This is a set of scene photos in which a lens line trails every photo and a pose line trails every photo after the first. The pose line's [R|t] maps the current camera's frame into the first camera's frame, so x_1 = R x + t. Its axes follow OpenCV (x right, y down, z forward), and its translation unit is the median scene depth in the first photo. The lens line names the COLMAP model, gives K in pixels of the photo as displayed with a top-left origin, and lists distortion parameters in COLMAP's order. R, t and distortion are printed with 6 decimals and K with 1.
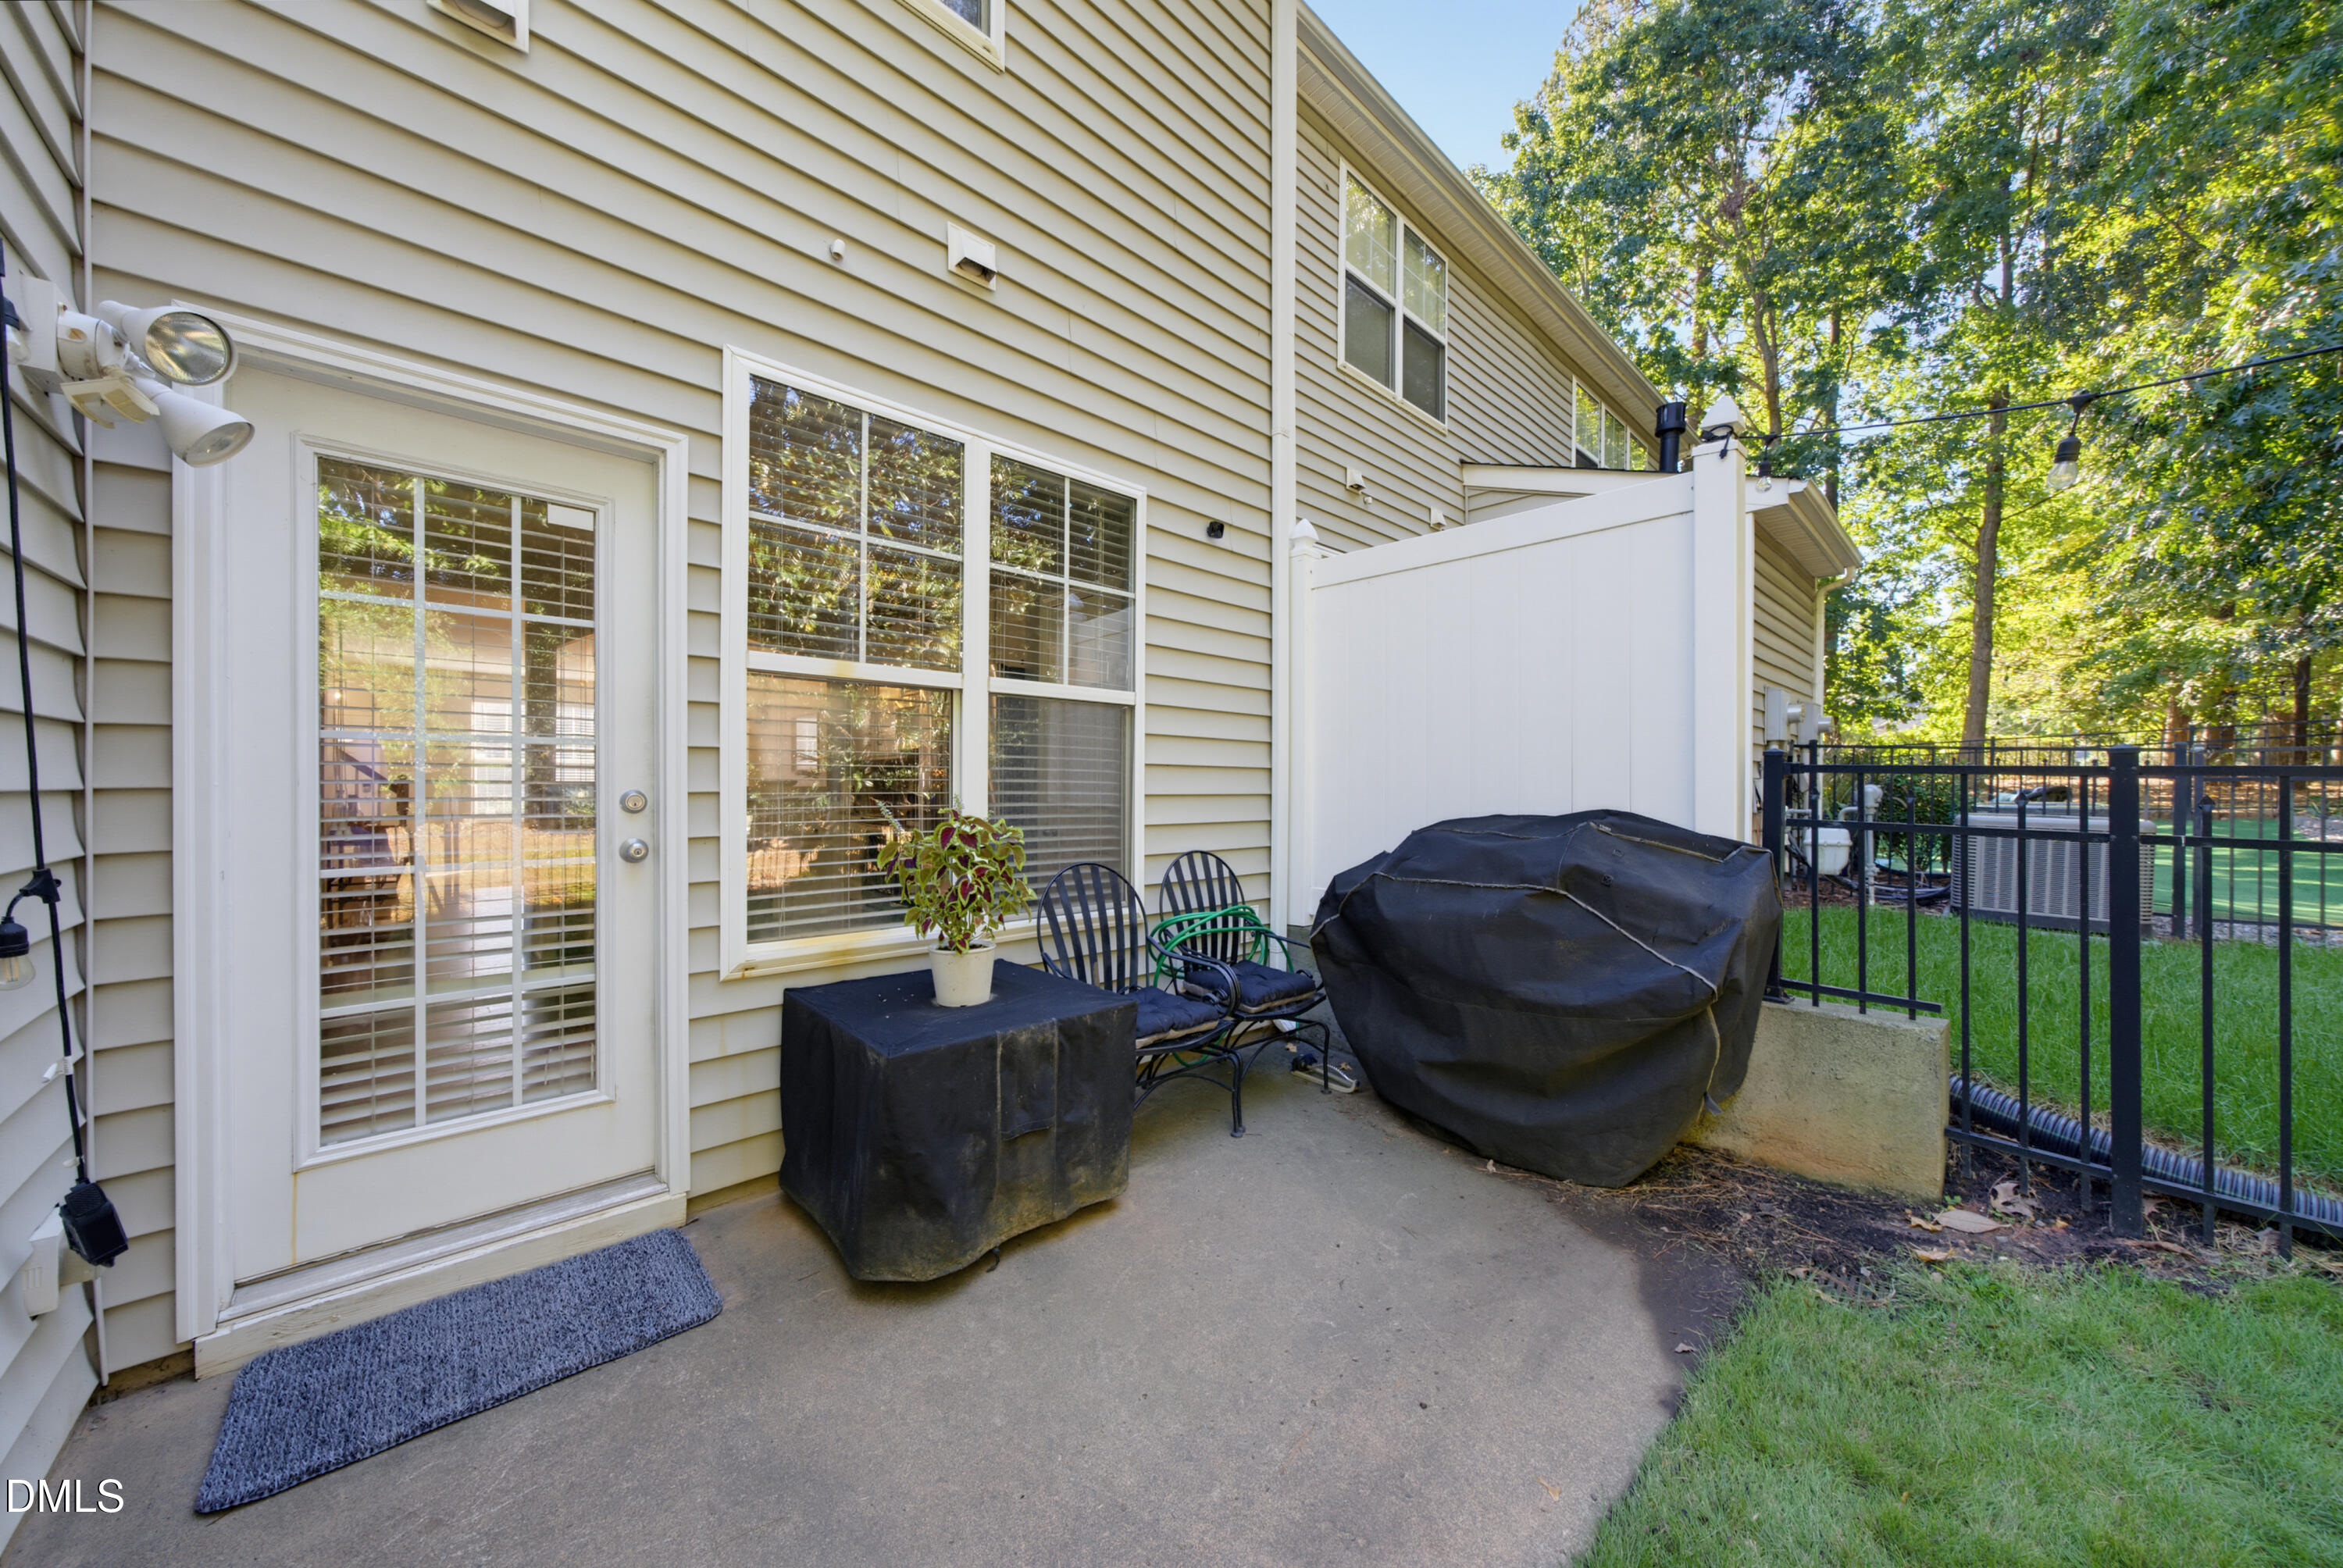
lens RADIAL K [[798.8, 0, 1175.4], [0, 798.8, 786.9], [0, 0, 1]] dist [-0.000199, 0.000463]
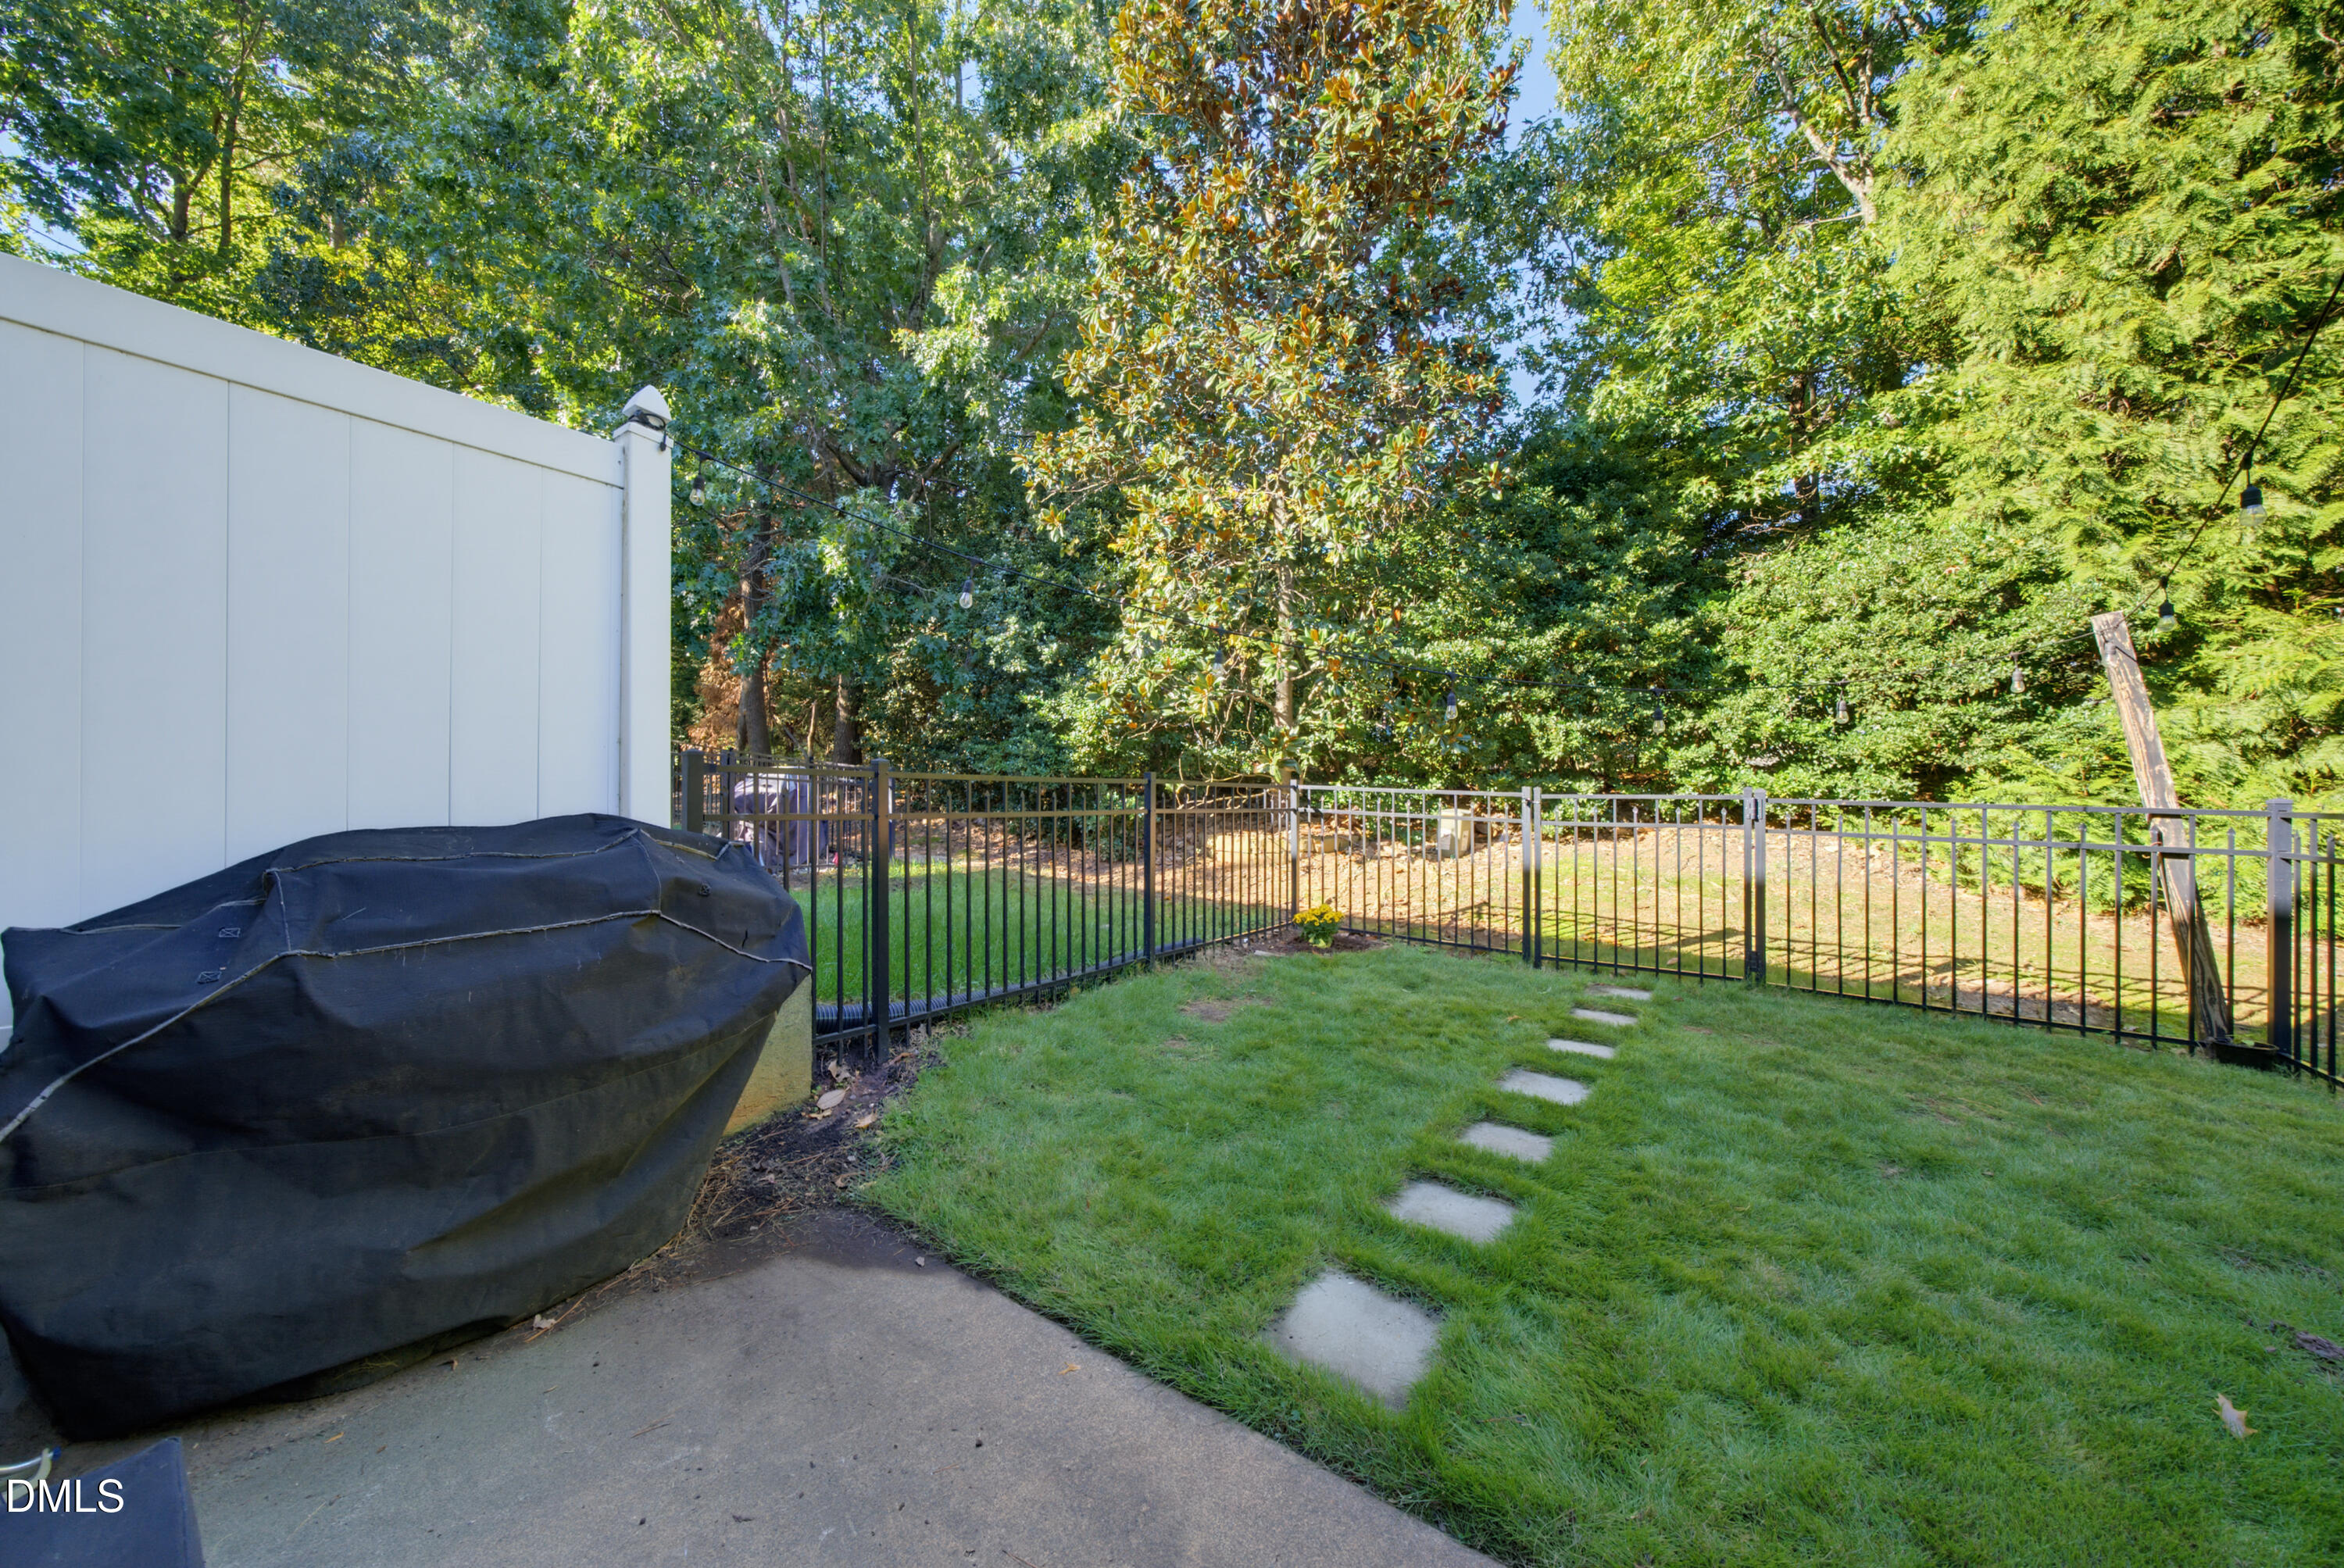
lens RADIAL K [[799.2, 0, 1175.9], [0, 799.2, 786.9], [0, 0, 1]] dist [-0.000199, 0.000463]
pose [[-0.206379, -0.005626, 0.978456, -0.477890], [-0.008586, 0.999955, 0.003938, -0.006035], [-0.978434, -0.007589, -0.206418, 0.705913]]
